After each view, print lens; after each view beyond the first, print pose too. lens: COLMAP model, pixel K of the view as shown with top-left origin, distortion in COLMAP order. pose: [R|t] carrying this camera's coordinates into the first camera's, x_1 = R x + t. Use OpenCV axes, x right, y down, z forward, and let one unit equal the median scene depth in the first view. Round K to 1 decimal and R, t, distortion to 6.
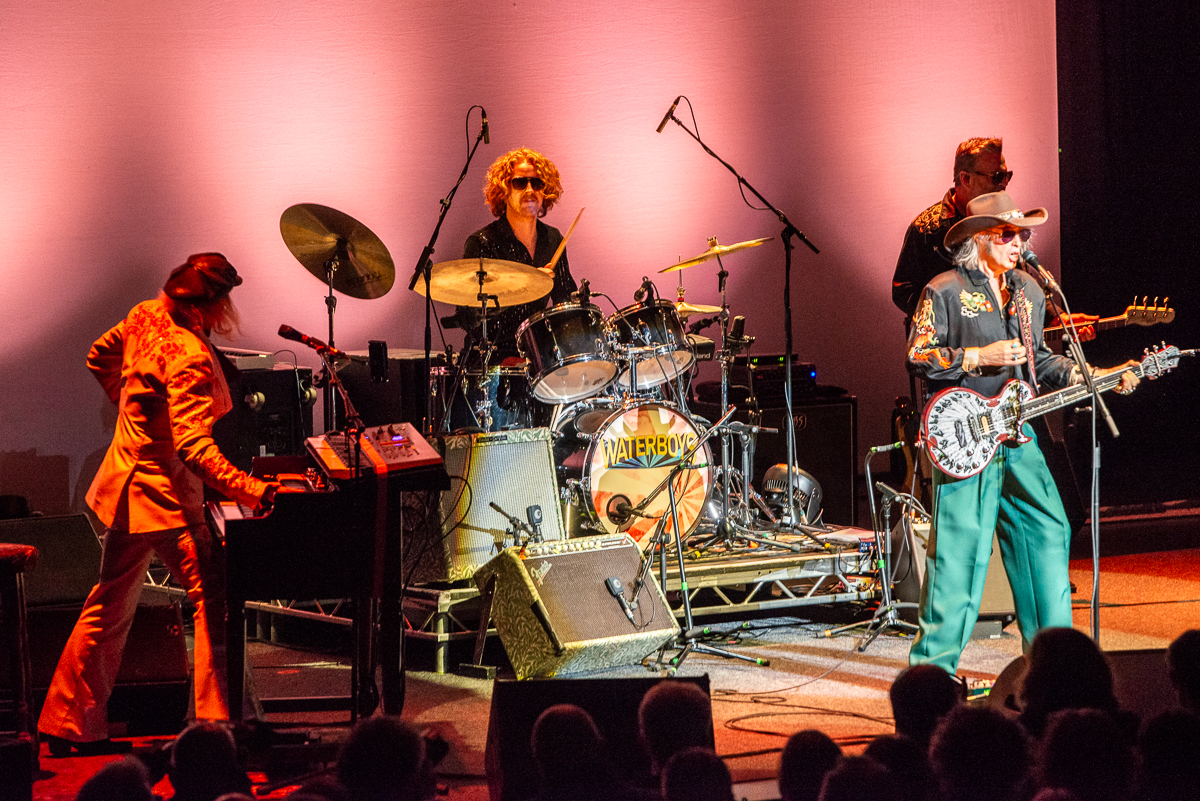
lens RADIAL K [[5689.2, 0, 604.4], [0, 5689.2, 396.6], [0, 0, 1]] dist [0.830167, 0.000000]
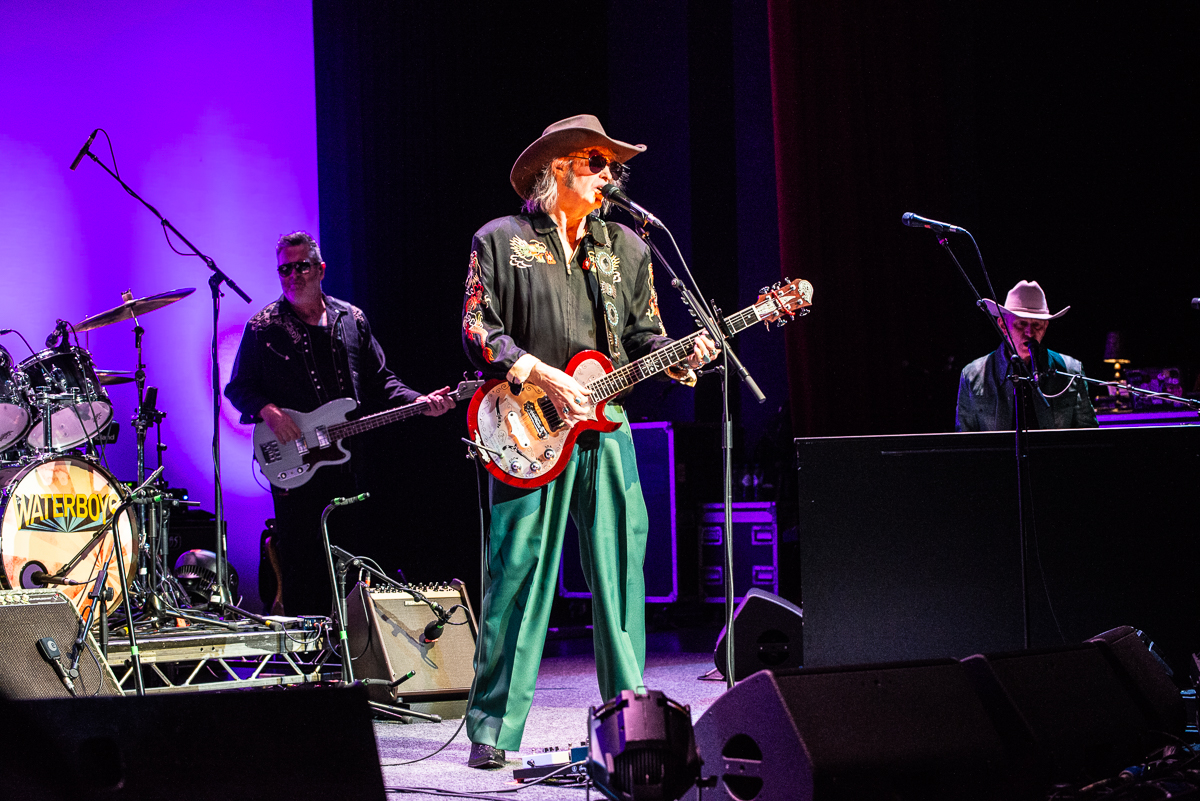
lens RADIAL K [[2370.9, 0, 593.7], [0, 2370.9, 392.8], [0, 0, 1]] dist [-0.180089, 0.000000]
pose [[0.957734, 0.009029, 0.287513, -0.018191], [0.030132, 0.990860, -0.131489, 0.040760], [-0.286072, 0.134595, 0.948708, 0.639064]]
